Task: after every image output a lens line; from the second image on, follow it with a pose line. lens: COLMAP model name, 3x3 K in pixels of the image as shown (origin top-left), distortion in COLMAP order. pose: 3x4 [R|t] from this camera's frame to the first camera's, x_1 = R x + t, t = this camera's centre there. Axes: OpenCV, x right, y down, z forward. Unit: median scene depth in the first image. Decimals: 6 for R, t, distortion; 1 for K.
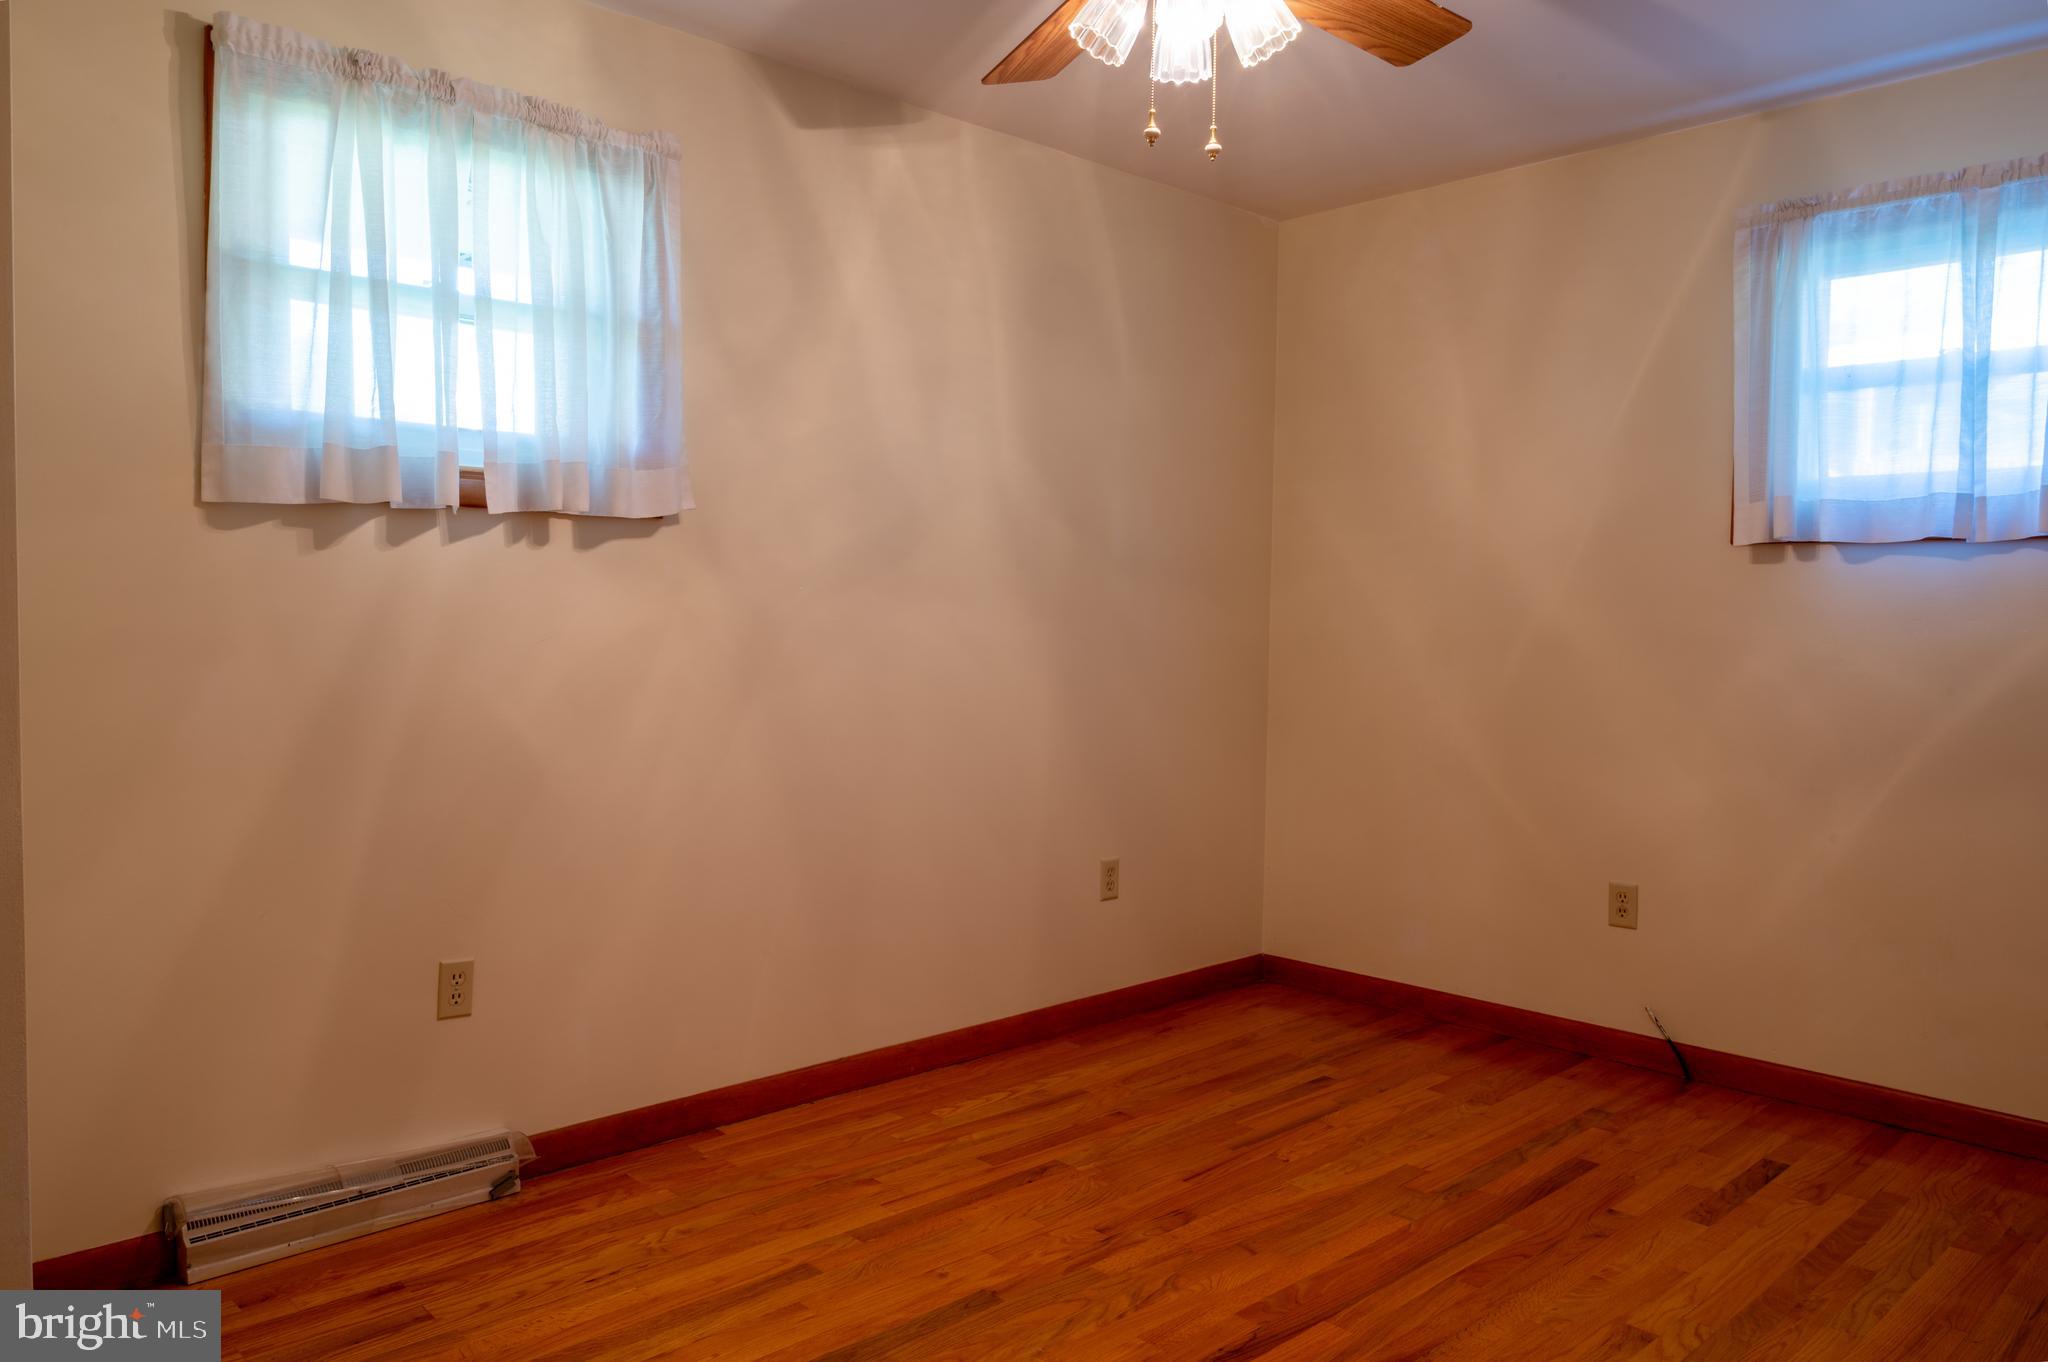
lens RADIAL K [[1465.0, 0, 979.3], [0, 1465.0, 682.8], [0, 0, 1]] dist [-0.002128, -0.000630]
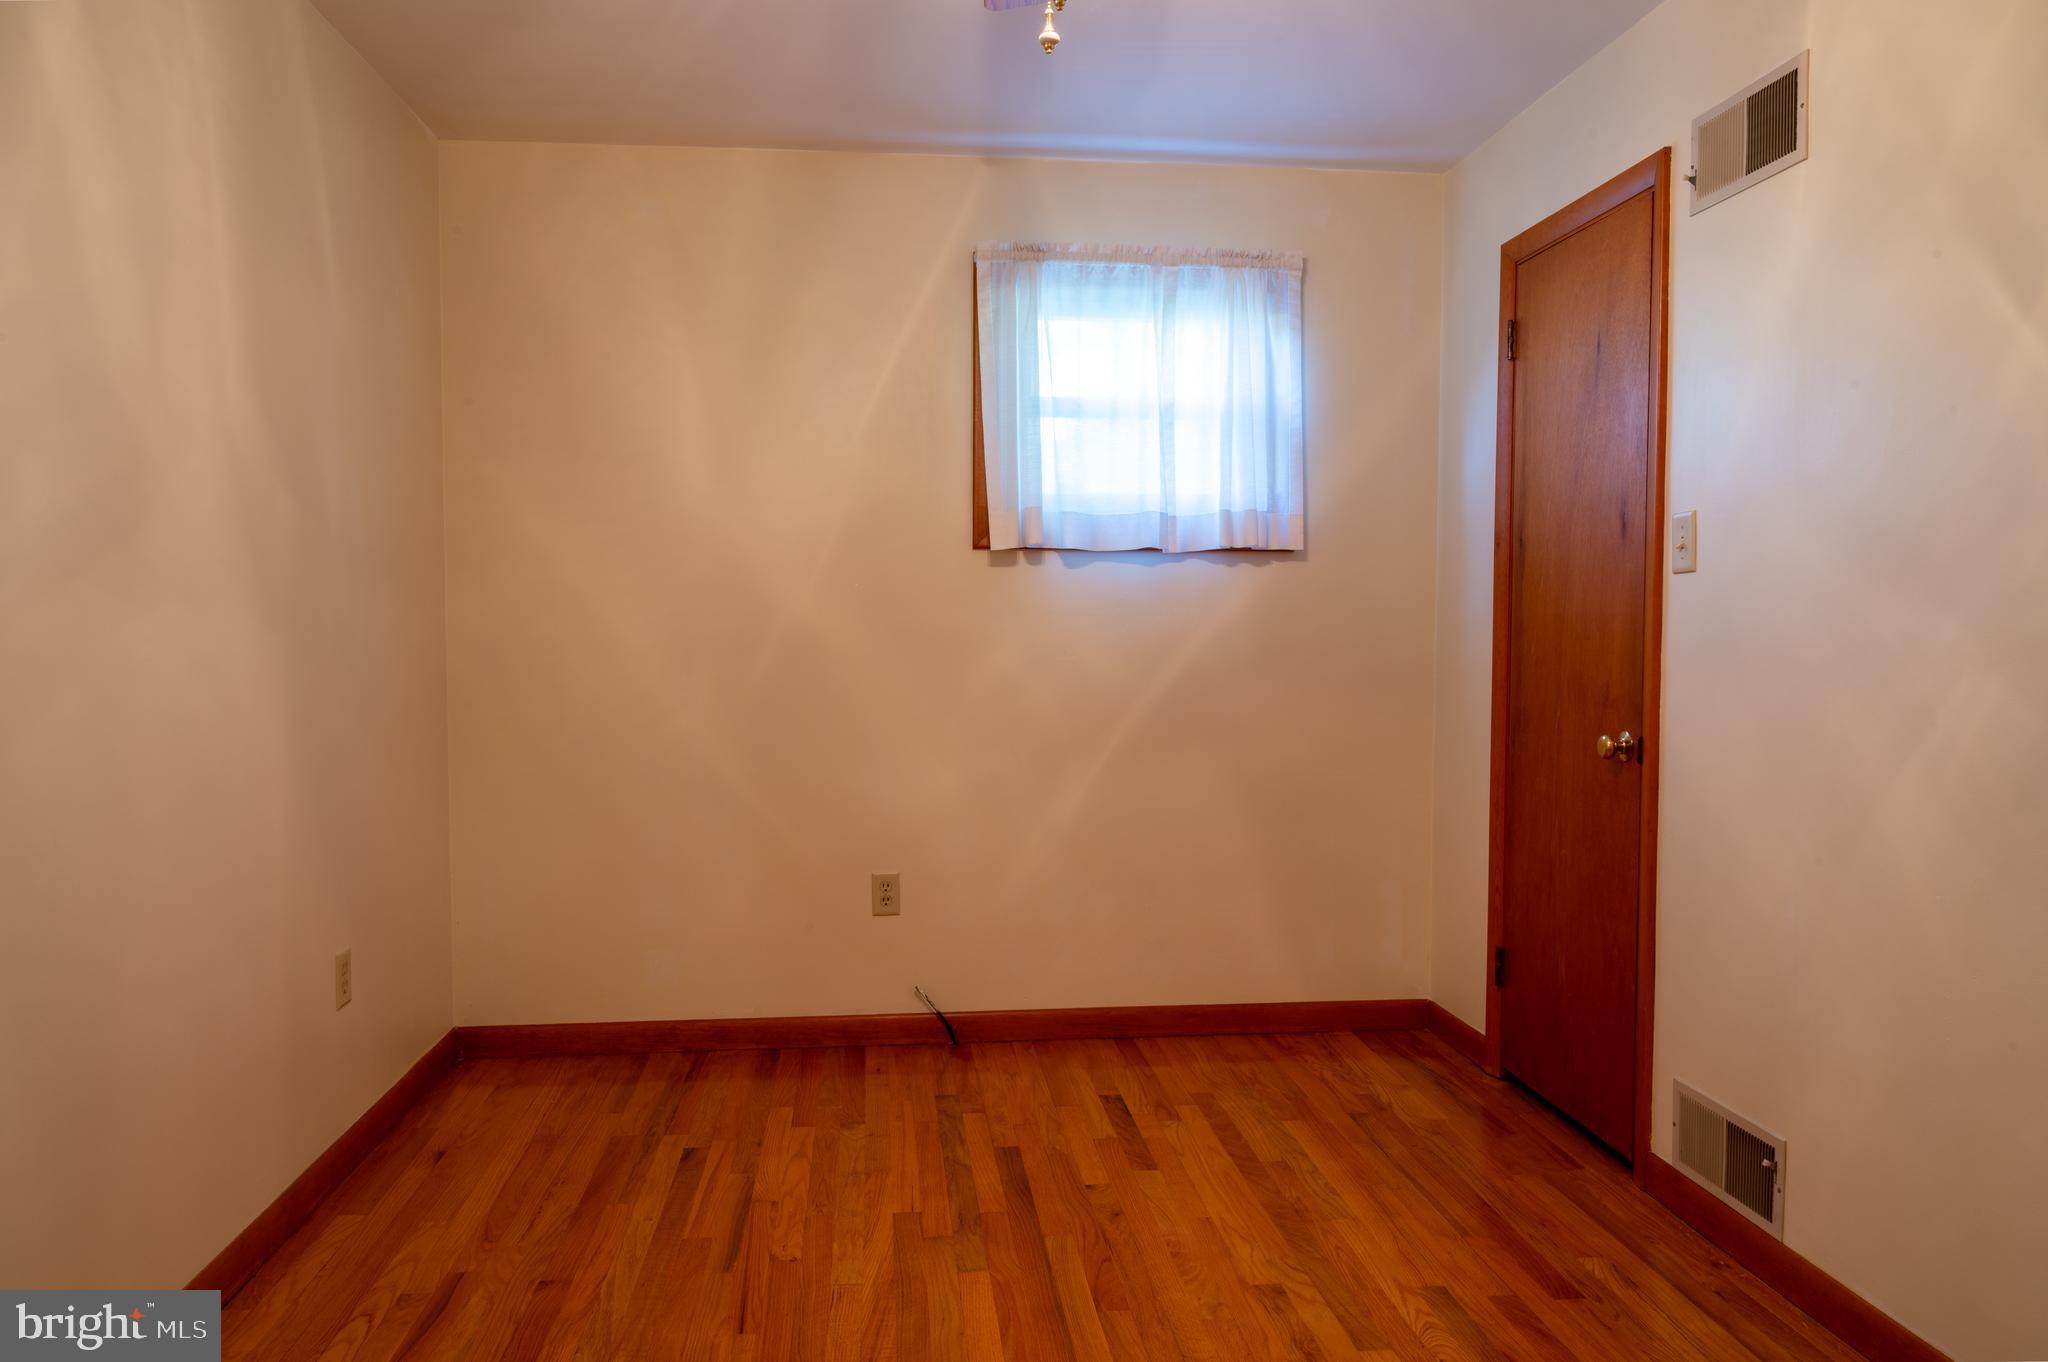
lens RADIAL K [[1378.4, 0, 1019.5], [0, 1378.4, 680.2], [0, 0, 1]] dist [-0.003931, -0.000498]
pose [[0.601062, -0.048185, 0.797748, -0.314800], [0.045165, 0.998634, 0.026290, -0.023440], [-0.797925, 0.020228, 0.602417, 0.383366]]
